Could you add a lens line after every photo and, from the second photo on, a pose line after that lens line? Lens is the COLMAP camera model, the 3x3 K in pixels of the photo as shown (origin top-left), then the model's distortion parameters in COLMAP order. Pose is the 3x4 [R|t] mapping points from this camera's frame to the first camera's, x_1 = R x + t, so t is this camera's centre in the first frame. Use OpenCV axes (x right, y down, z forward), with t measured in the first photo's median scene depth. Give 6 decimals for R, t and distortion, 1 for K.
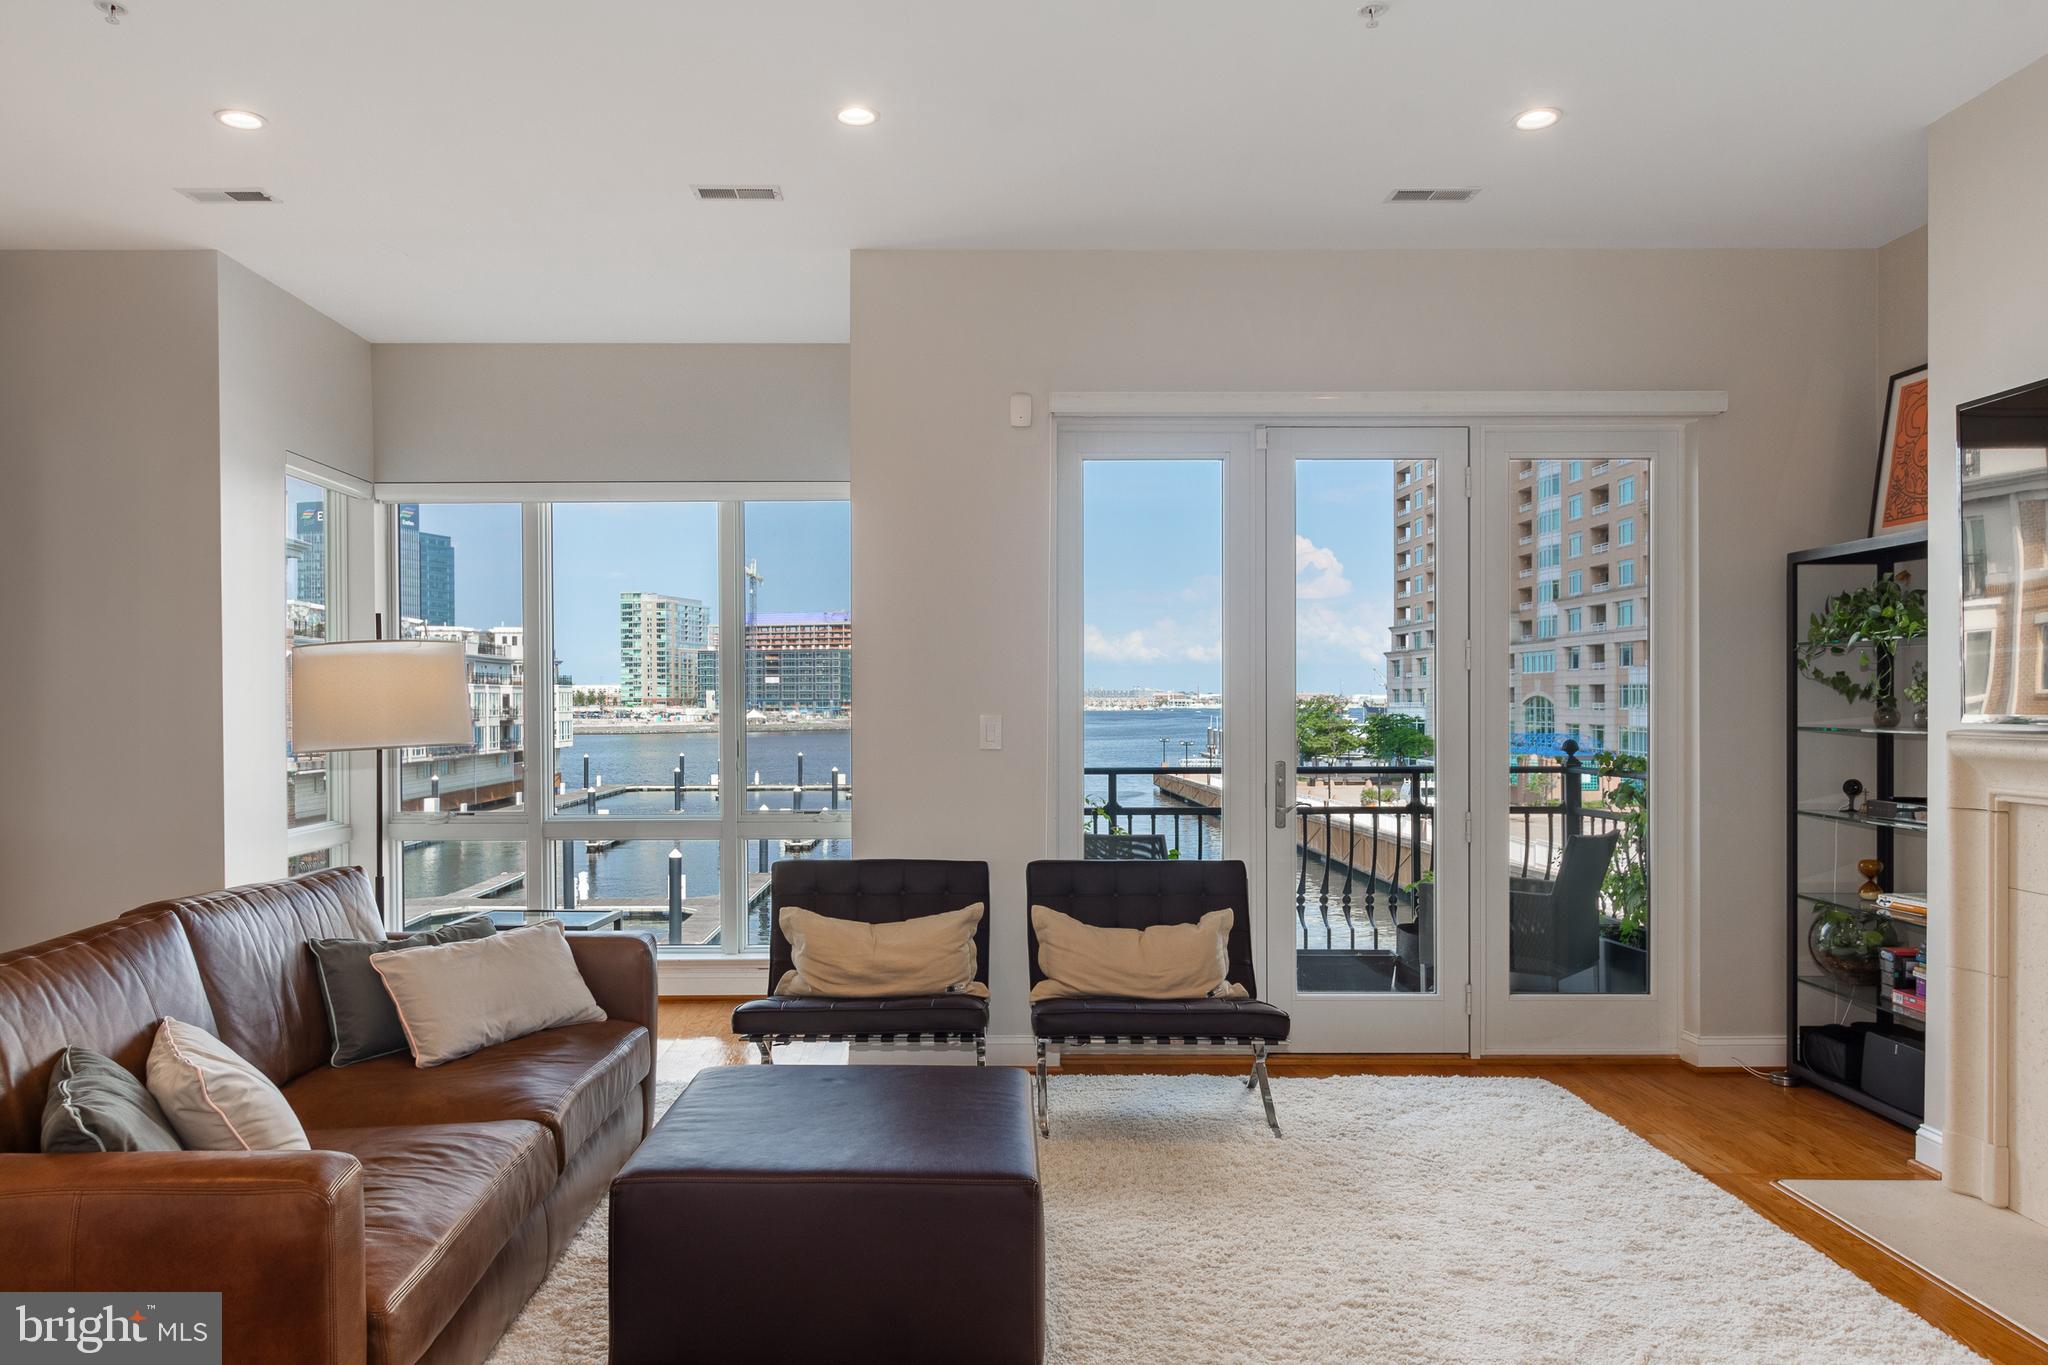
lens RADIAL K [[1412.2, 0, 967.4], [0, 1412.2, 718.4], [0, 0, 1]] dist [-0.003833, -0.001494]
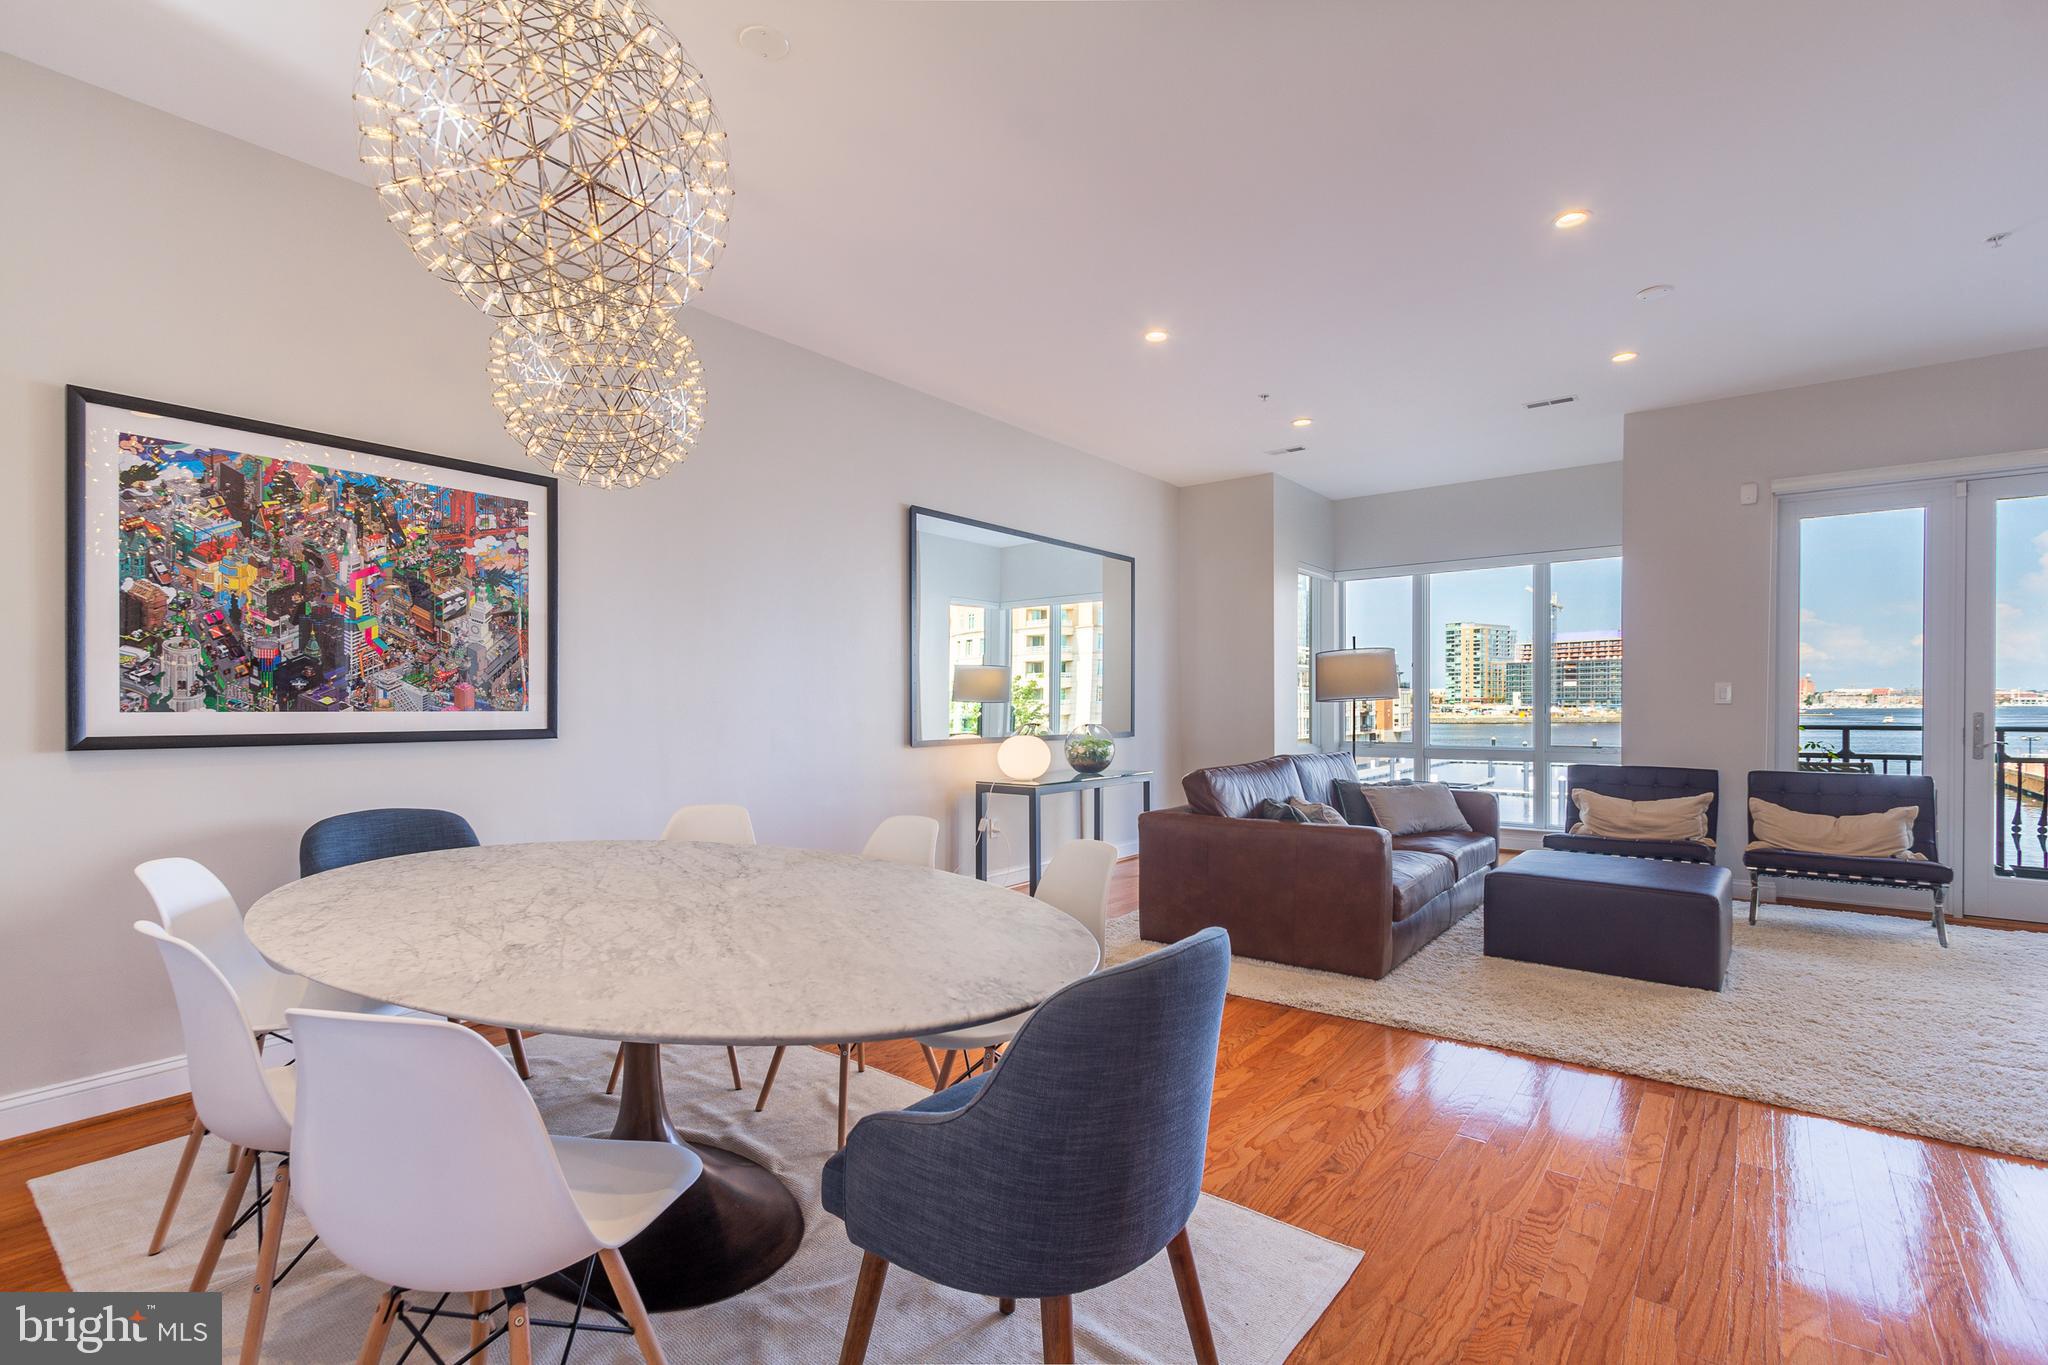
lens RADIAL K [[944.0, 0, 992.8], [0, 944.0, 714.7], [0, 0, 1]] dist [-0.001806, -0.000672]
pose [[0.773554, 0.006852, -0.633694, 0.059025], [-0.005750, 0.999976, 0.003794, 0.038775], [0.633705, 0.000708, 0.773575, -0.416261]]
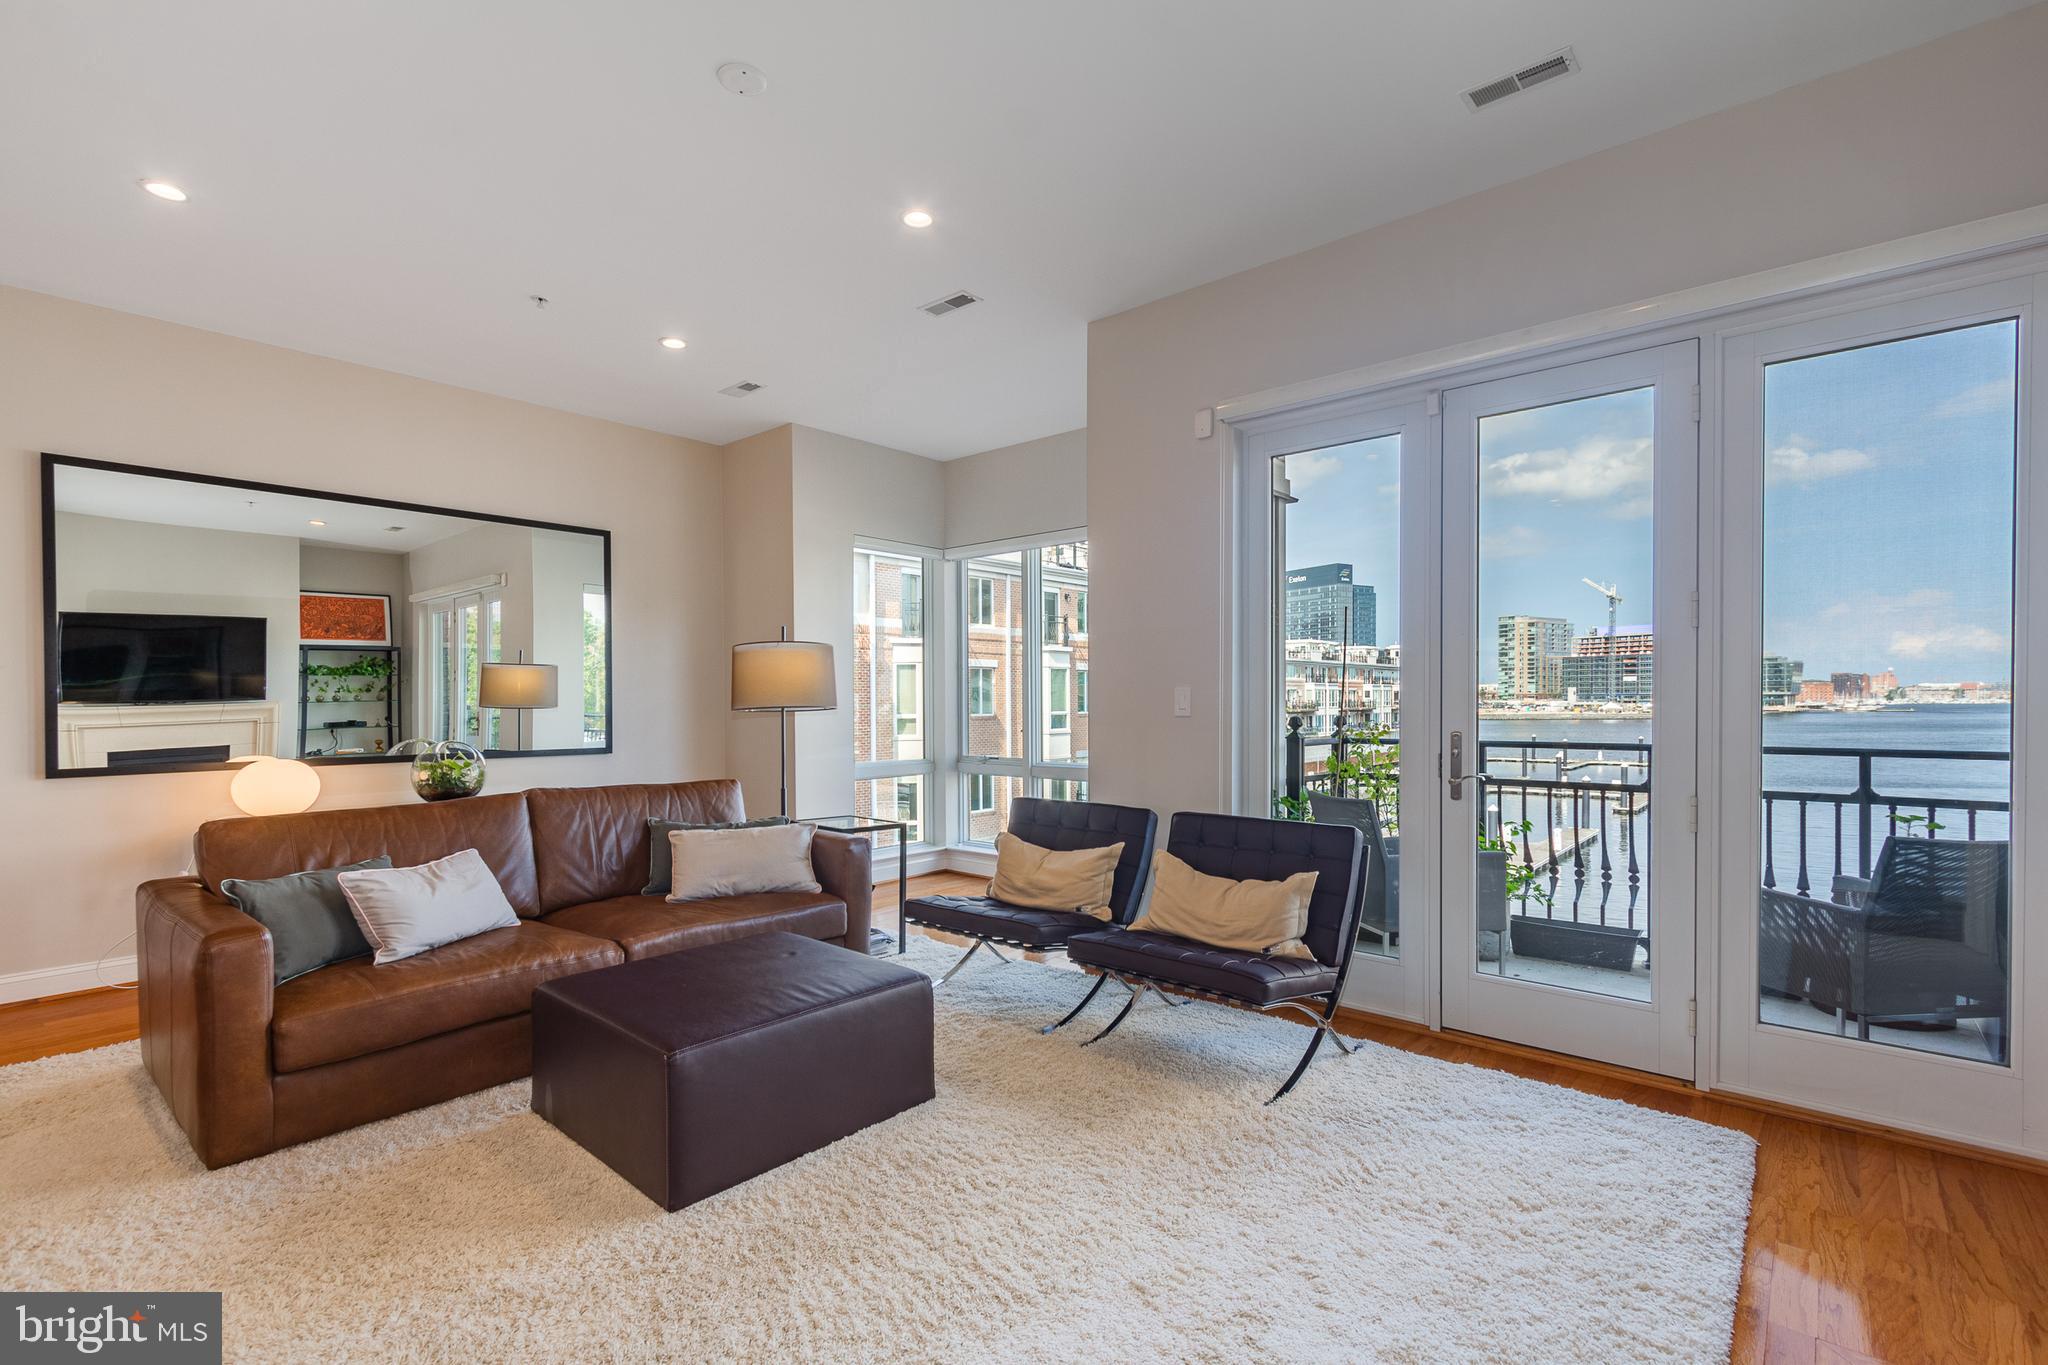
lens RADIAL K [[940.8, 0, 1023.9], [0, 940.8, 712.3], [0, 0, 1]] dist [0.002363, 0.000016]
pose [[0.748924, 0.006566, -0.662624, 0.477620], [-0.003946, 0.999977, 0.005449, 0.016272], [0.662645, -0.001466, 0.748932, 0.348309]]
